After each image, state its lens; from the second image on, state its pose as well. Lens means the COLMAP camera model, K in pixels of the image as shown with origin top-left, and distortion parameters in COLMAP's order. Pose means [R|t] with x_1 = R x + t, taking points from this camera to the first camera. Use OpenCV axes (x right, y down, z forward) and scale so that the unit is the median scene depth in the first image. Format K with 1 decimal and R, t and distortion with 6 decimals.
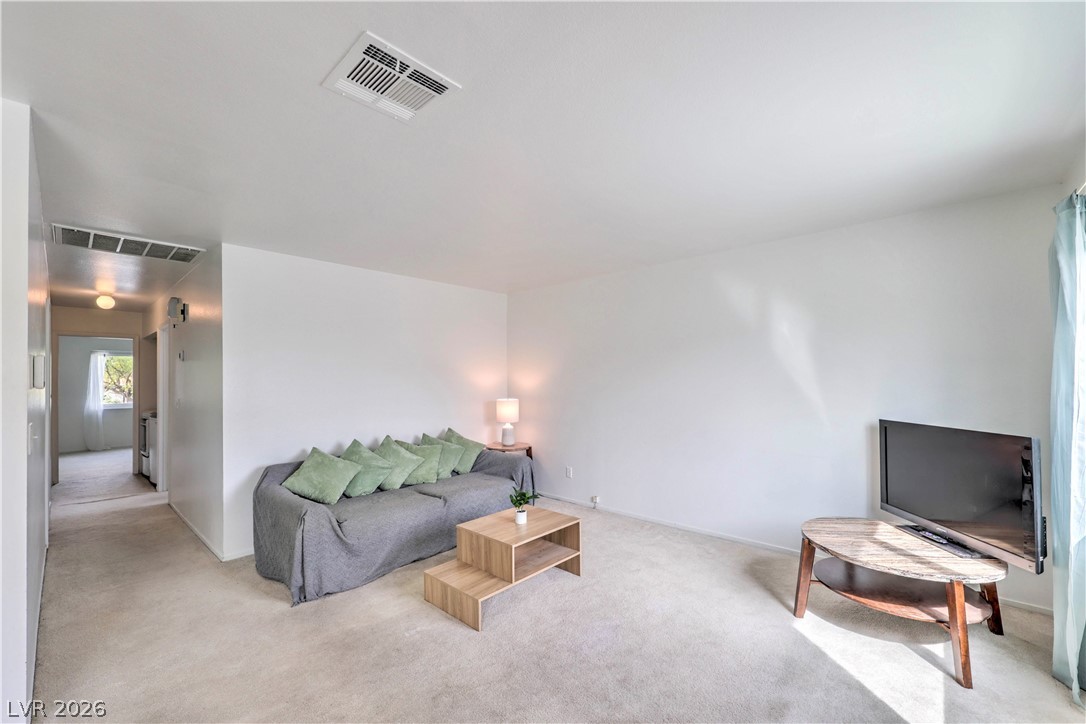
lens RADIAL K [[436.9, 0, 541.7], [0, 436.9, 375.8], [0, 0, 1]] dist [0.000991, 0.000179]
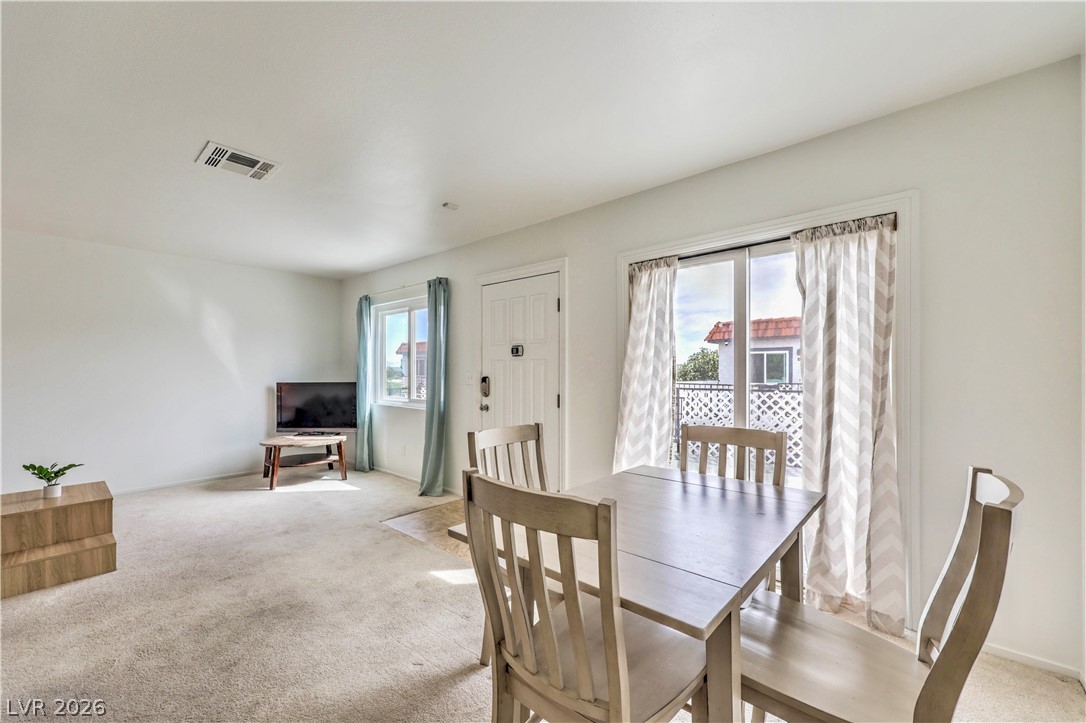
lens RADIAL K [[436.9, 0, 541.7], [0, 436.9, 375.3], [0, 0, 1]] dist [0.000991, 0.000179]
pose [[-0.024024, -0.000807, 0.999711, -1.038207], [-0.009295, 0.999957, 0.000584, 0.058394], [-0.999668, -0.009278, -0.024031, -0.049546]]
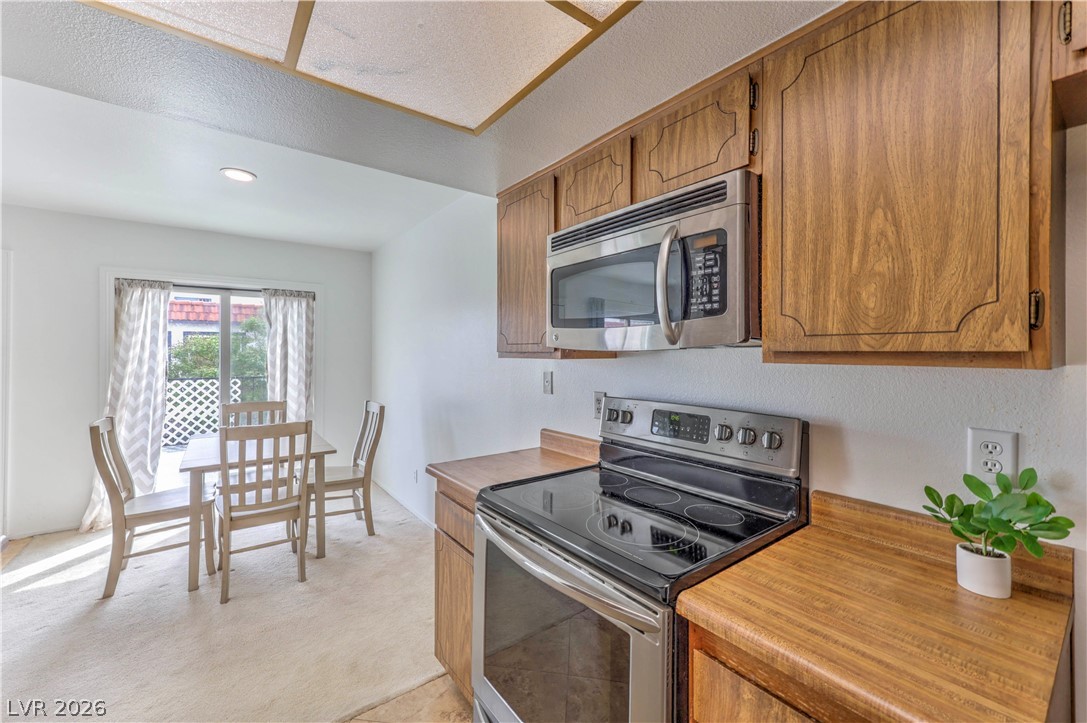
lens RADIAL K [[439.3, 0, 540.4], [0, 439.3, 353.6], [0, 0, 1]] dist [0.010198, 0.000046]
pose [[-0.982989, 0.001924, 0.183657, -1.374905], [-0.000477, 0.999915, -0.013026, 0.017778], [-0.183666, -0.012892, -0.982904, 0.690335]]
